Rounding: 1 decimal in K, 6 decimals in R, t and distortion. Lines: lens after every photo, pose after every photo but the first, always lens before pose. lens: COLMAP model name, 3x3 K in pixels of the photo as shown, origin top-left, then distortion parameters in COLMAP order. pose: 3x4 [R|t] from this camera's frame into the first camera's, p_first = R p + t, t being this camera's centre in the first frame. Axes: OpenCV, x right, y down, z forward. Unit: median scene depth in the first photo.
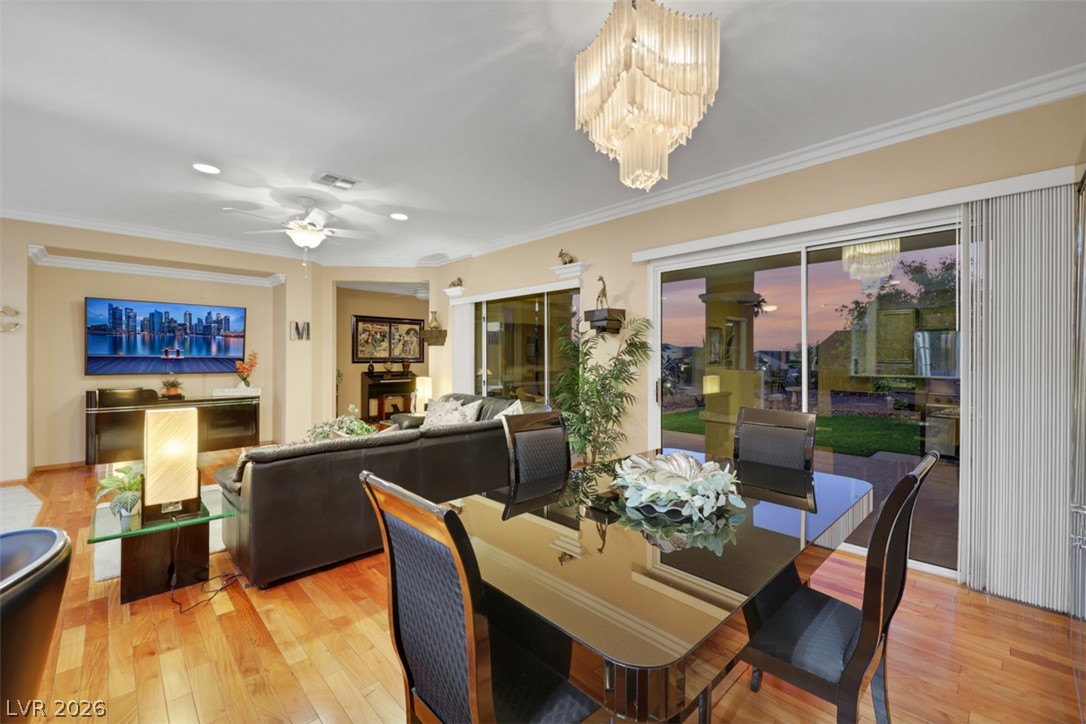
lens RADIAL K [[453.4, 0, 546.9], [0, 453.4, 359.4], [0, 0, 1]] dist [0.006440, -0.000805]
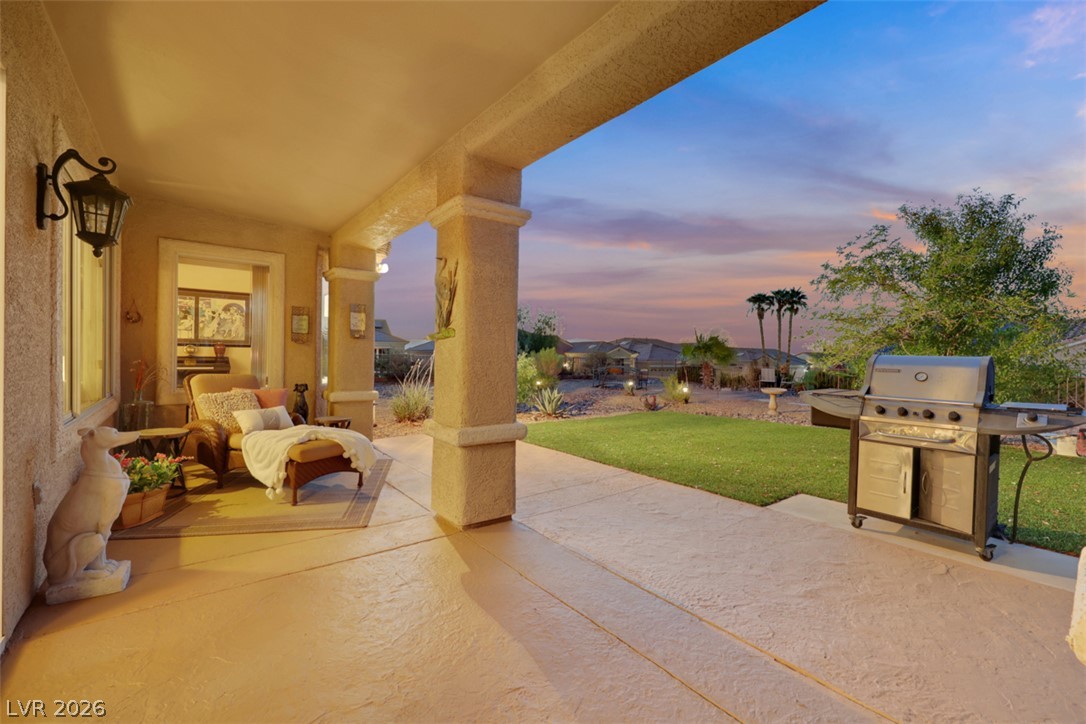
lens RADIAL K [[453.4, 0, 541.7], [0, 453.4, 359.4], [0, 0, 1]] dist [0.006440, -0.000805]
pose [[0.993693, 0.013657, -0.111298, 0.507283], [-0.014100, 0.999895, -0.003199, 0.037228], [0.111242, 0.004748, 0.993782, 0.413593]]
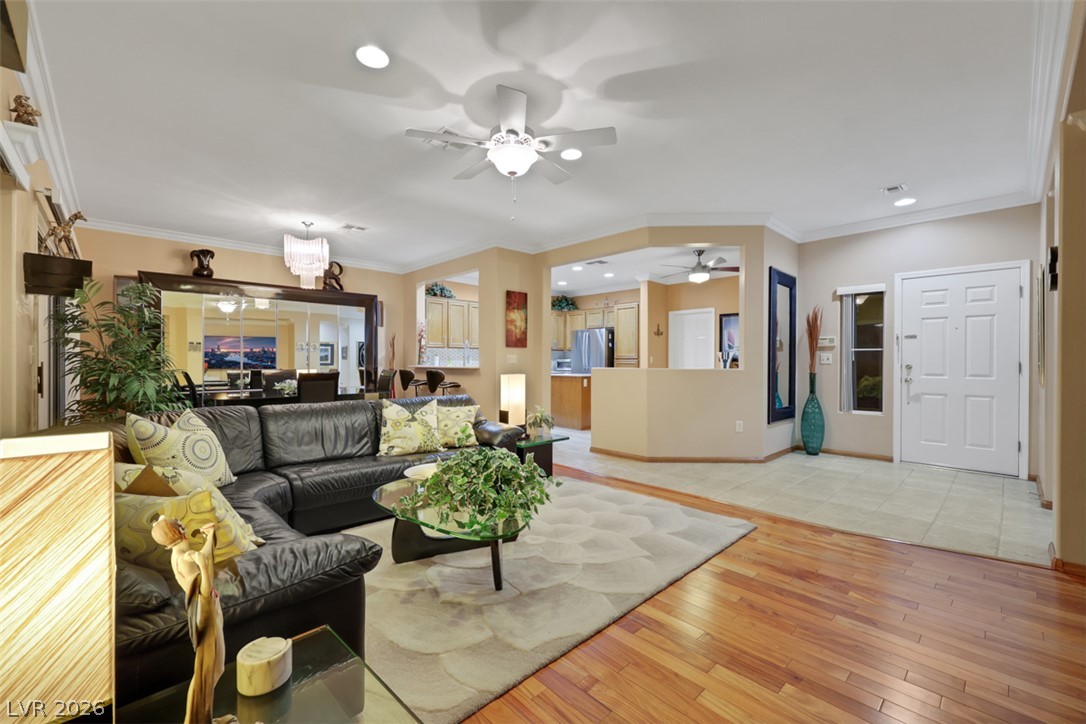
lens RADIAL K [[453.4, 0, 543.1], [0, 453.4, 366.9], [0, 0, 1]] dist [0.006440, -0.000805]
pose [[-0.999945, -0.006225, 0.008484, -0.383024], [-0.006071, 0.999818, 0.018109, 0.017327], [-0.008595, 0.018057, -0.999800, 1.104529]]
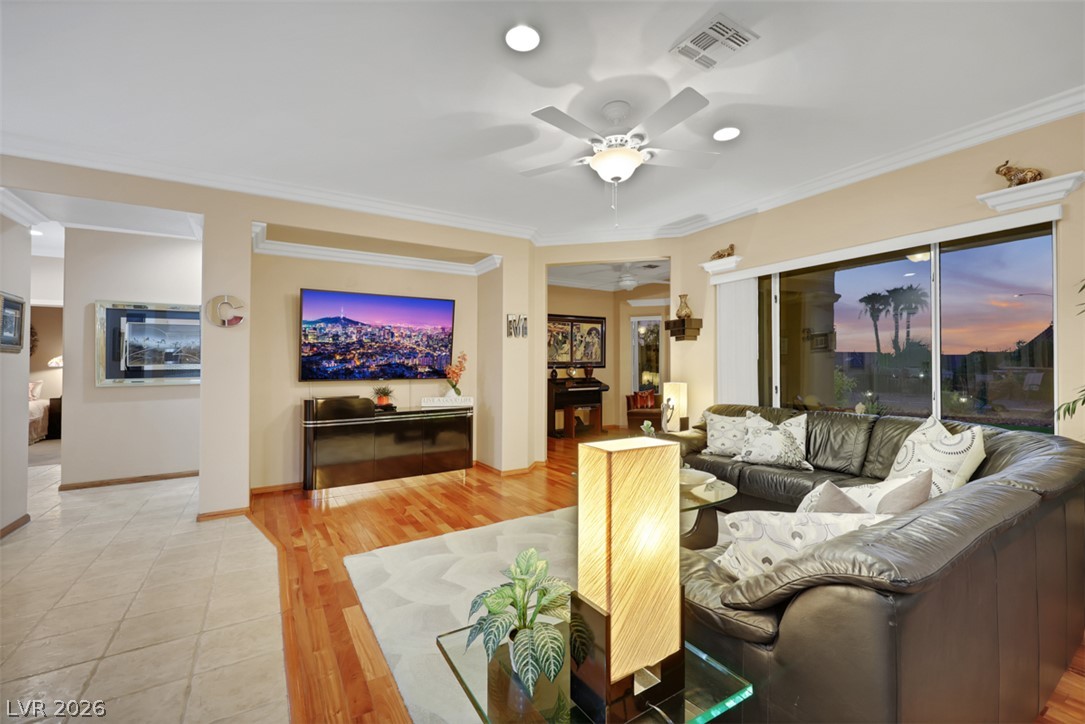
lens RADIAL K [[453.0, 0, 540.6], [0, 453.0, 360.7], [0, 0, 1]] dist [0.006440, -0.000805]
pose [[0.977207, -0.015824, -0.211696, -0.330402], [0.011660, 0.999713, -0.020905, 0.015978], [0.211967, 0.017960, 0.977112, 0.226300]]
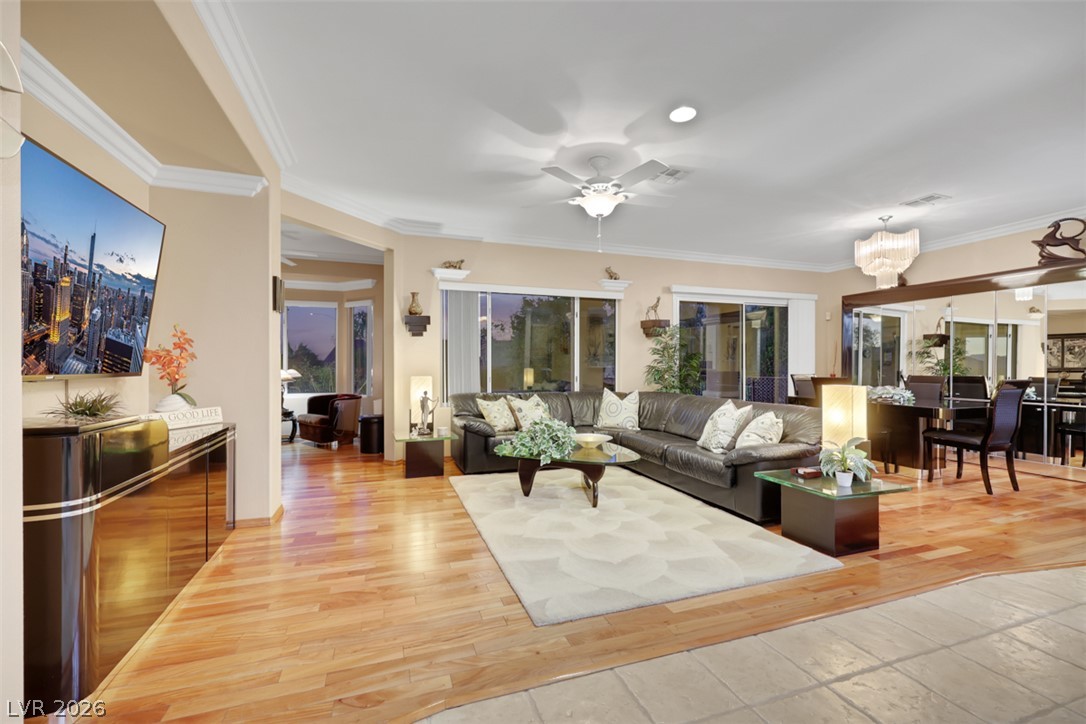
lens RADIAL K [[453.4, 0, 536.9], [0, 453.4, 364.9], [0, 0, 1]] dist [0.006440, -0.000805]
pose [[0.427723, -0.001962, 0.903908, -0.885951], [0.002966, 0.999995, 0.000767, 0.020198], [-0.903905, 0.002354, 0.427727, 0.486380]]
